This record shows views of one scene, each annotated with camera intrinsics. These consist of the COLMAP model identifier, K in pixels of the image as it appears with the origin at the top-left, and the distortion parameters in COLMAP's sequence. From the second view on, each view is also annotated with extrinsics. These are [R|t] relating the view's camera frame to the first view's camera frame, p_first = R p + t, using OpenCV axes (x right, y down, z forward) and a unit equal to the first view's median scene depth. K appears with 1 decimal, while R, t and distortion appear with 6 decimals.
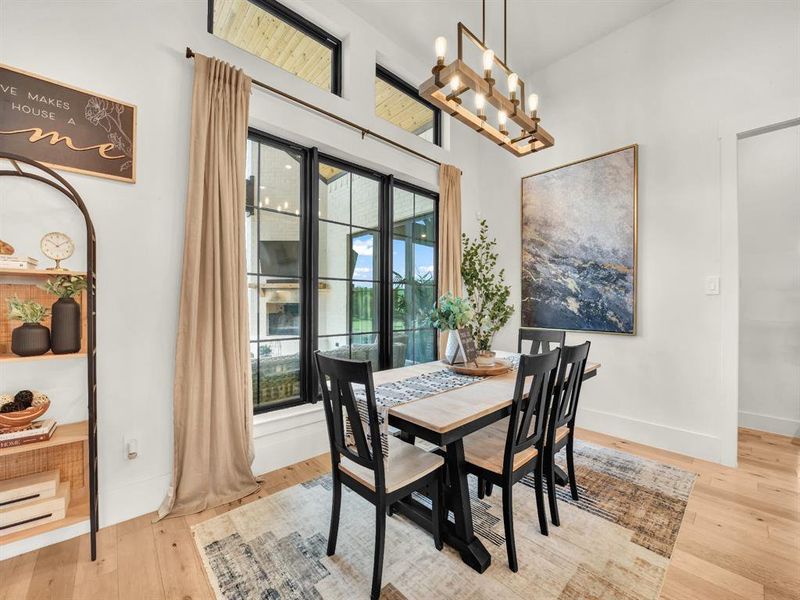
lens RADIAL K [[329.6, 0, 400.0], [0, 329.6, 300.0], [0, 0, 1]] dist [-0.016863, -0.000263]
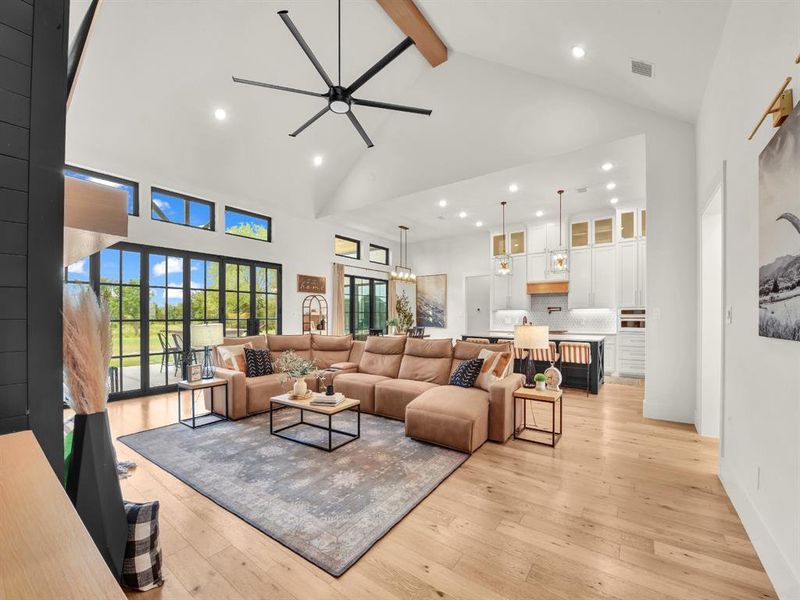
lens RADIAL K [[323.6, 0, 398.9], [0, 323.6, 317.2], [0, 0, 1]] dist [-0.013337, -0.000091]
pose [[0.984563, -0.005715, 0.174940, -0.558543], [0.003031, 0.999874, 0.015609, -0.095697], [-0.175007, -0.014838, 0.984455, -3.507504]]
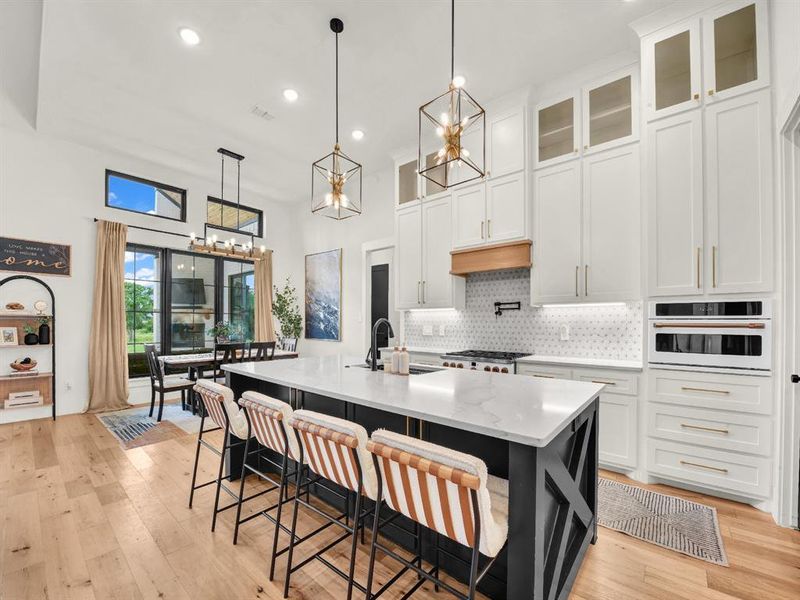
lens RADIAL K [[334.6, 0, 399.4], [0, 334.6, 320.2], [0, 0, 1]] dist [-0.010534, 0.000073]
pose [[0.992817, 0.002910, 0.119604, 1.268901], [-0.003376, 0.999987, 0.003689, -0.048244], [-0.119592, -0.004066, 0.992815, -1.672635]]
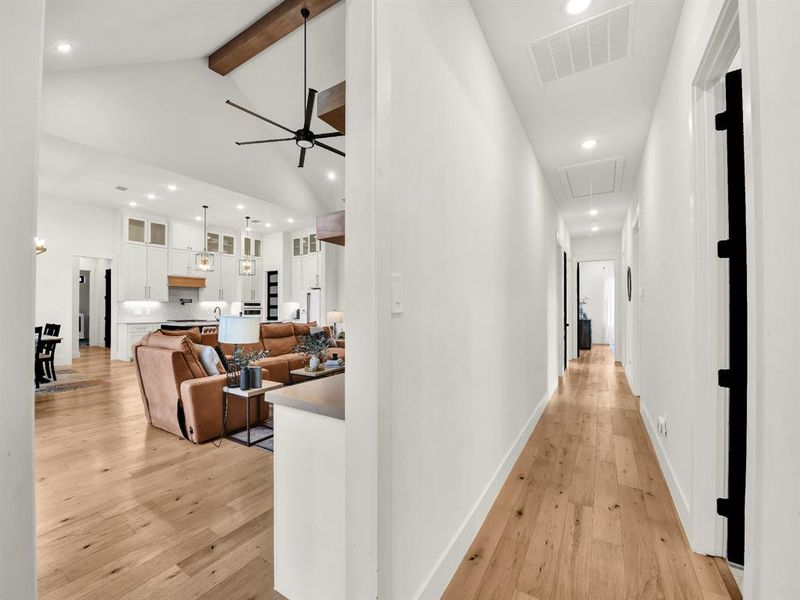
lens RADIAL K [[329.6, 0, 400.0], [0, 329.6, 300.0], [0, 0, 1]] dist [-0.016863, -0.000263]
pose [[-0.275719, 0.013193, 0.961148, -3.319590], [-0.009005, 0.999826, -0.016307, -0.094992], [-0.961196, -0.013151, -0.275552, -1.421307]]
